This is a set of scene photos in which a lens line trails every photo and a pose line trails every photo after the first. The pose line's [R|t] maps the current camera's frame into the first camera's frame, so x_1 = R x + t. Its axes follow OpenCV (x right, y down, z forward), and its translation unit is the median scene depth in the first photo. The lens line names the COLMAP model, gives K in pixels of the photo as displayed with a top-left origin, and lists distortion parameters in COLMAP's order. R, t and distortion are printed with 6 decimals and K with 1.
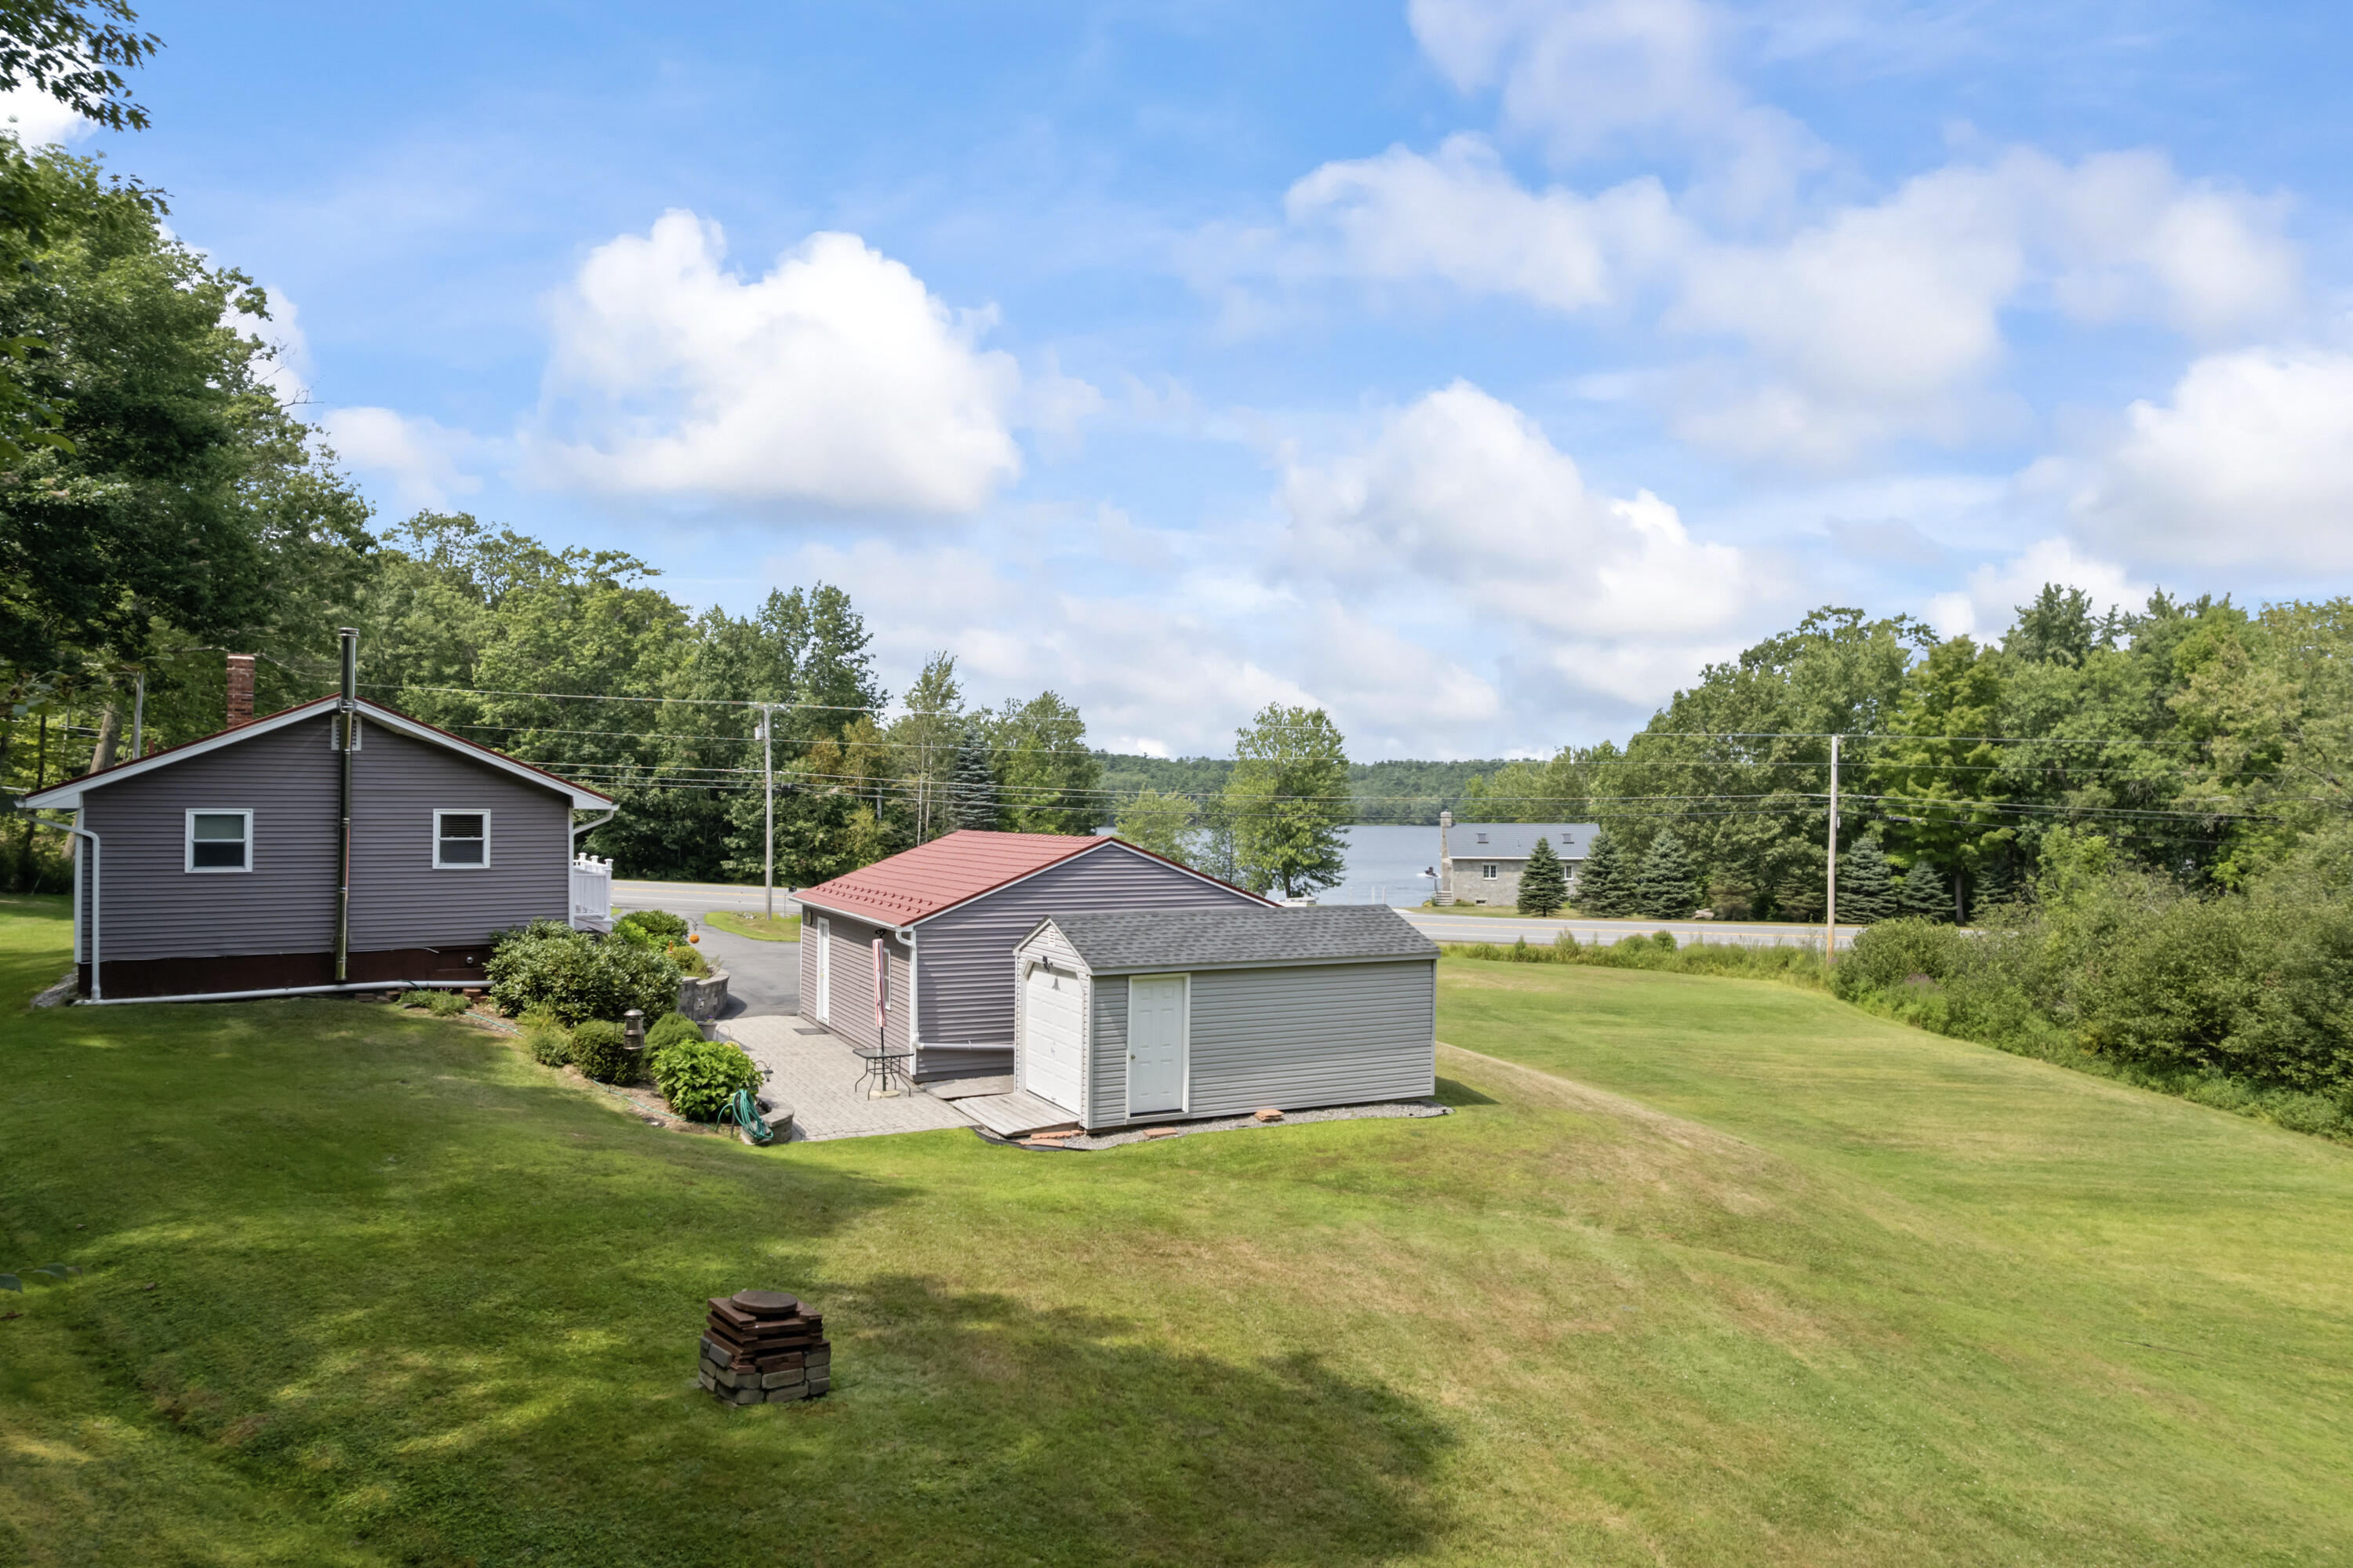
lens RADIAL K [[1519.3, 0, 1180.9], [0, 1519.3, 792.4], [0, 0, 1]] dist [-0.073216, 0.071157]
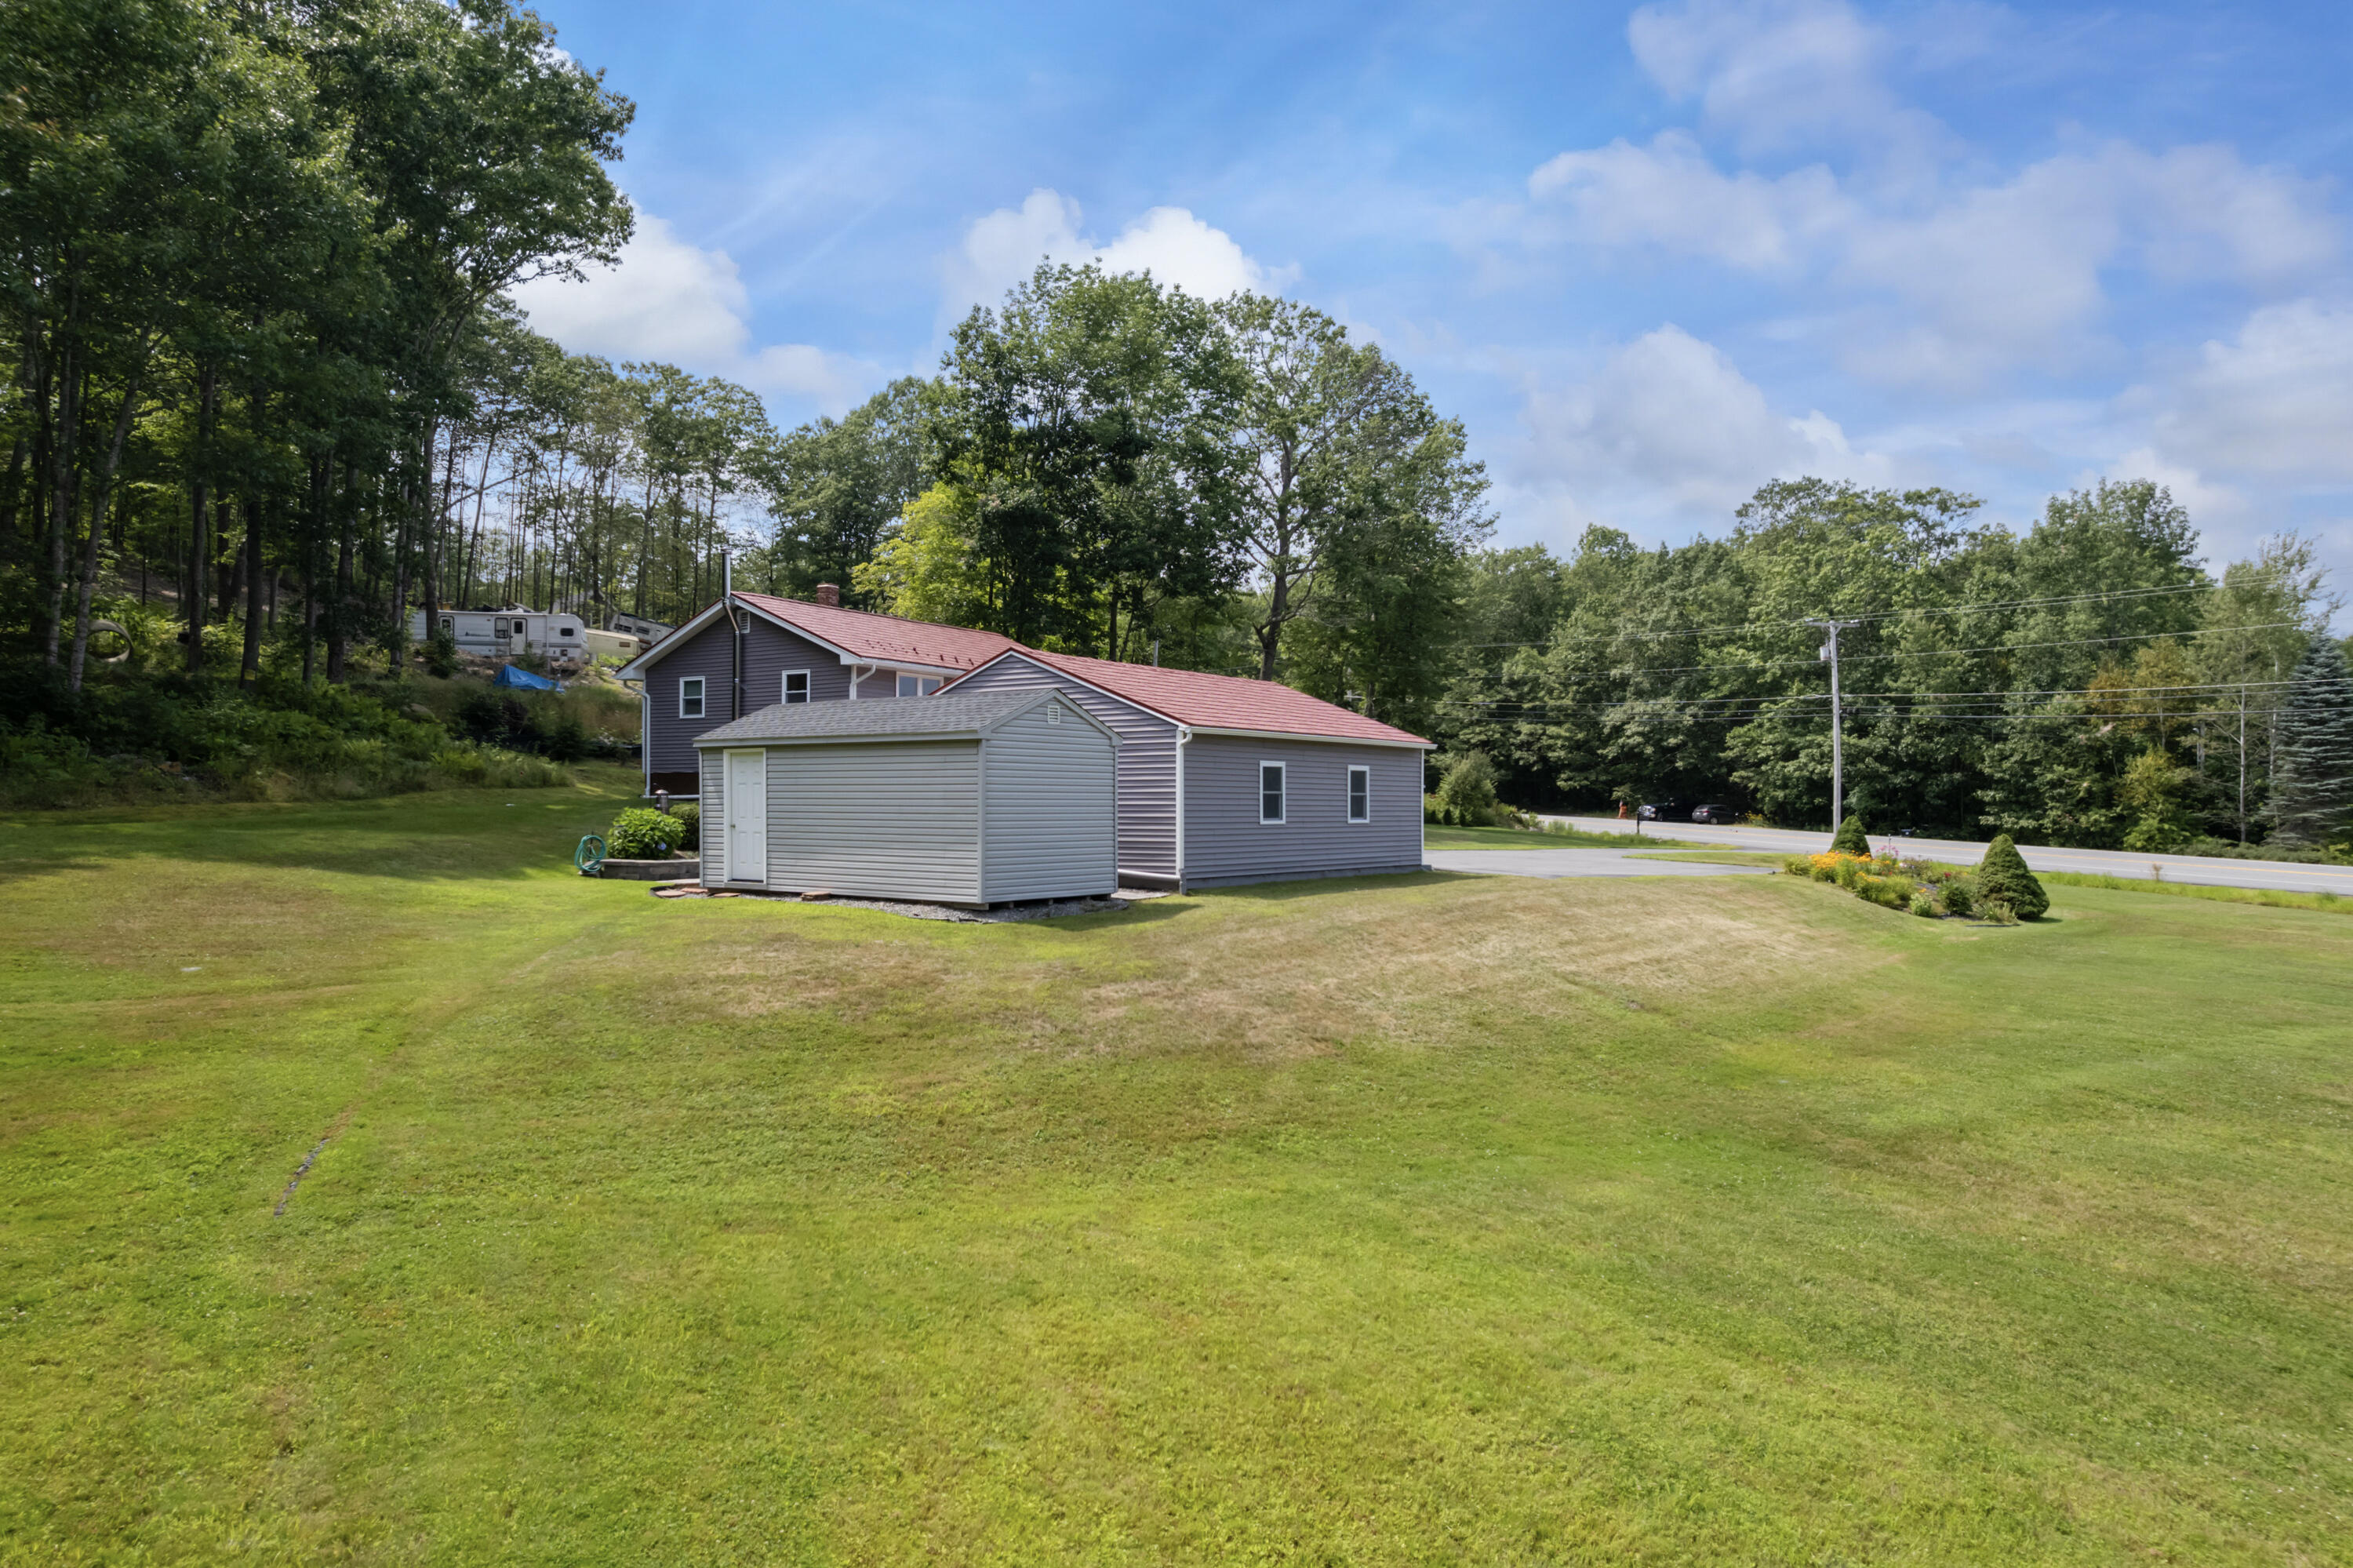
lens RADIAL K [[1519.3, 0, 1180.9], [0, 1519.3, 792.4], [0, 0, 1]] dist [-0.073216, 0.071157]
pose [[0.449941, -0.014163, -0.892946, 0.939314], [0.004305, 0.999897, -0.013691, 0.147657], [0.893048, 0.002316, 0.449955, 0.709914]]
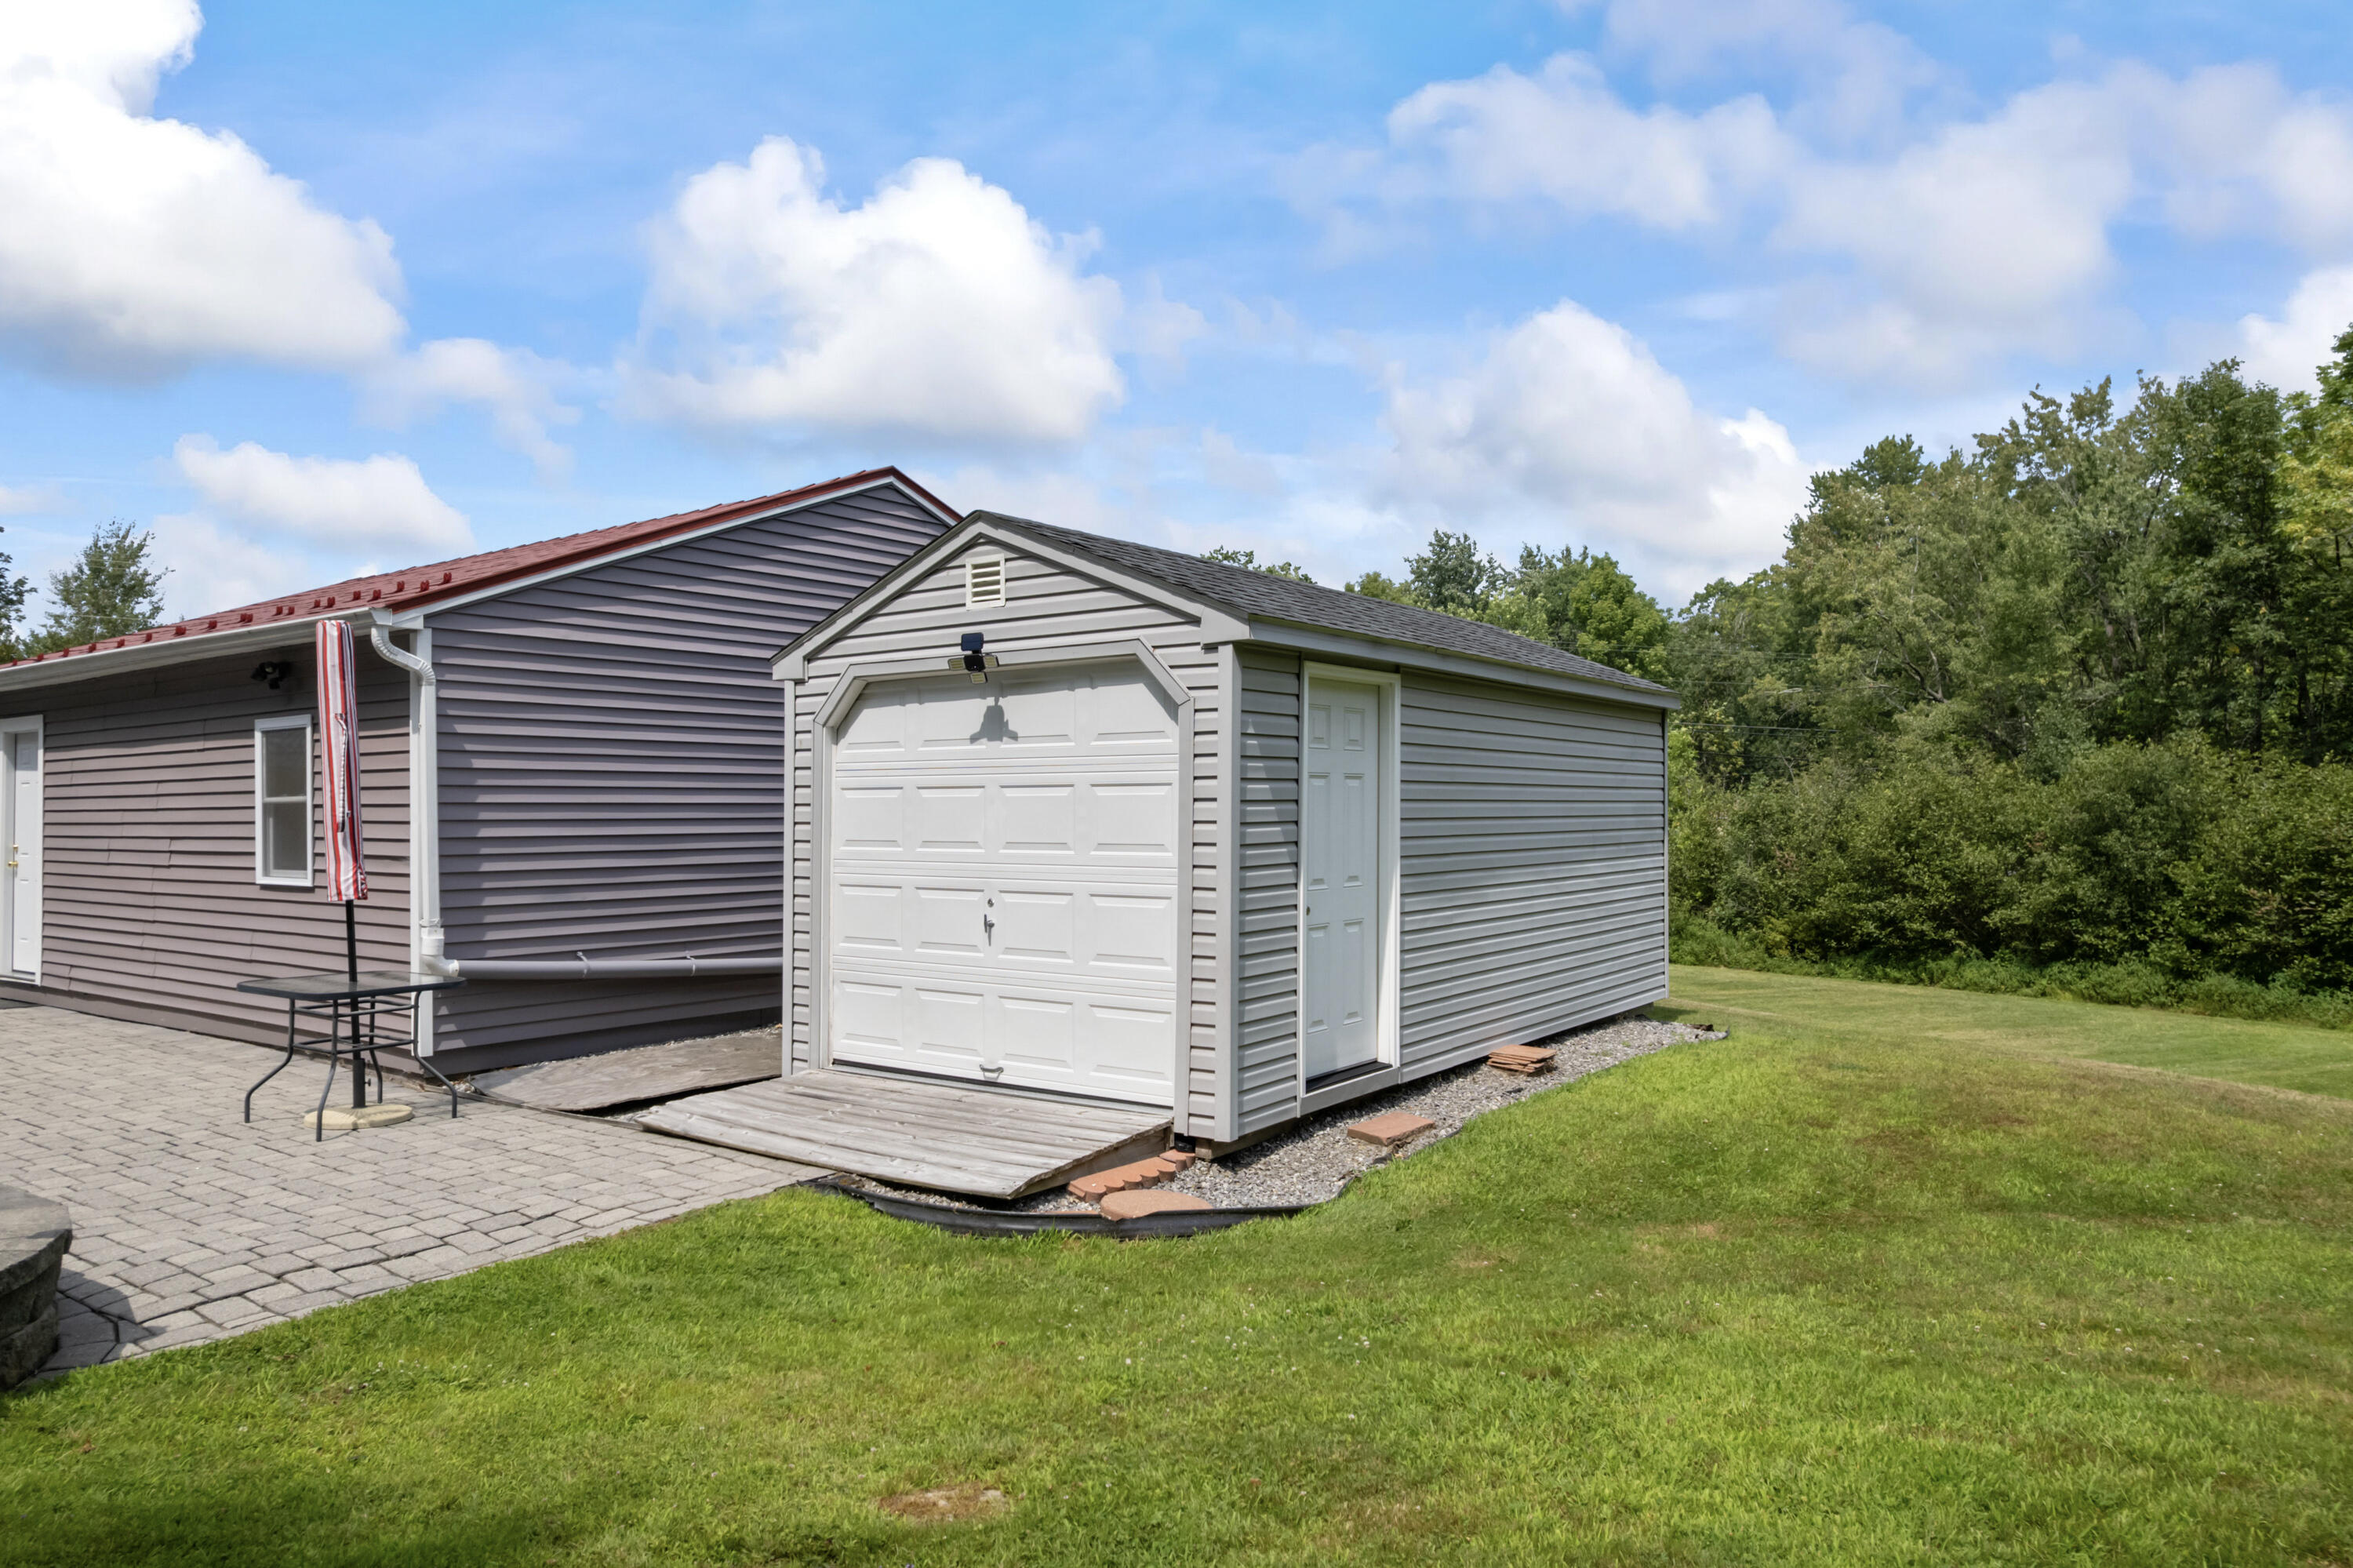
lens RADIAL K [[1519.3, 0, 1180.9], [0, 1519.3, 792.4], [0, 0, 1]] dist [-0.073216, 0.071157]
pose [[0.884261, -0.006145, 0.466952, -0.185799], [0.007616, 0.999970, -0.001262, 0.131433], [-0.466930, 0.004672, 0.884282, 0.635400]]
